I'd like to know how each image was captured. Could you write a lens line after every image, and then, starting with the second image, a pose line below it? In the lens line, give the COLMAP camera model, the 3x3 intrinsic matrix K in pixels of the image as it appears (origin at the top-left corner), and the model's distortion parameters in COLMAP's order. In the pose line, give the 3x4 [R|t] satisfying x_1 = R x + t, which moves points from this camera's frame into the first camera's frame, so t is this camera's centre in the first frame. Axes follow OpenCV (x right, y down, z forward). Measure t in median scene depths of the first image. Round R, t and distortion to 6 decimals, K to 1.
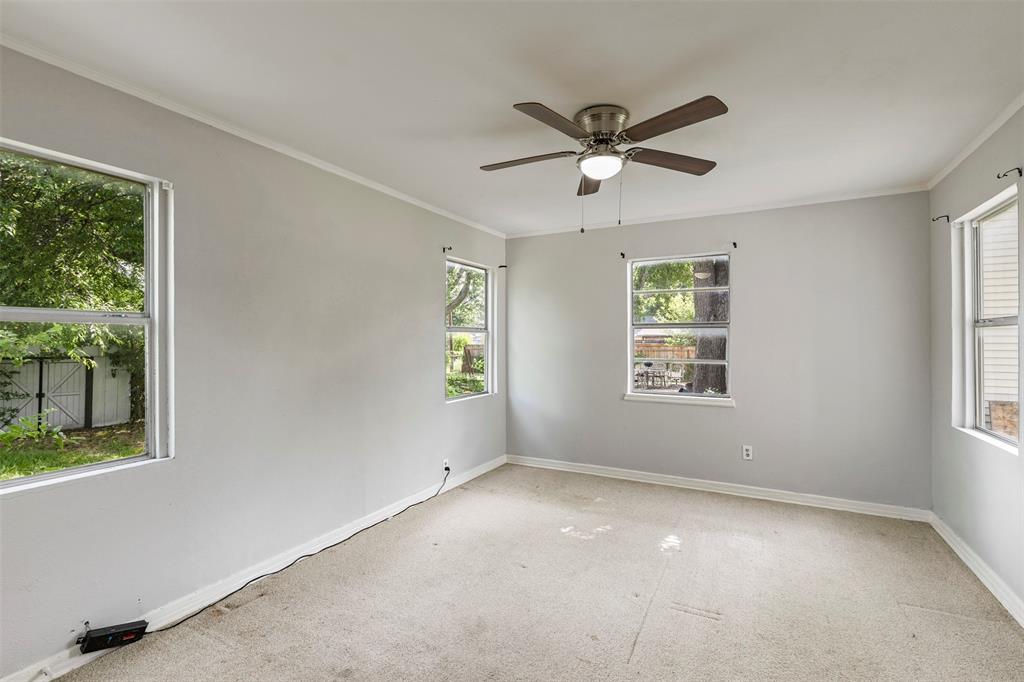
lens RADIAL K [[467.7, 0, 515.8], [0, 467.7, 341.2], [0, 0, 1]] dist [0.001957, -0.001841]
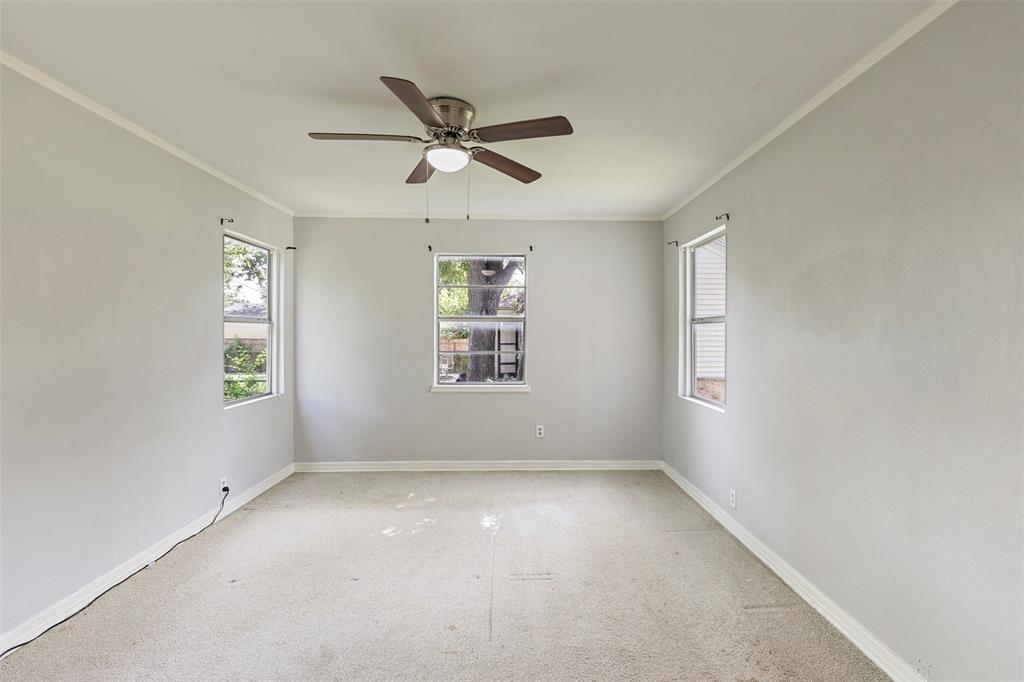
lens RADIAL K [[467.7, 0, 532.6], [0, 467.7, 337.2], [0, 0, 1]] dist [0.001957, -0.001841]
pose [[0.867814, -0.003005, 0.496881, -0.112748], [-0.000362, 0.999978, 0.006679, 0.000822], [-0.496890, -0.005977, 0.867793, 0.027684]]
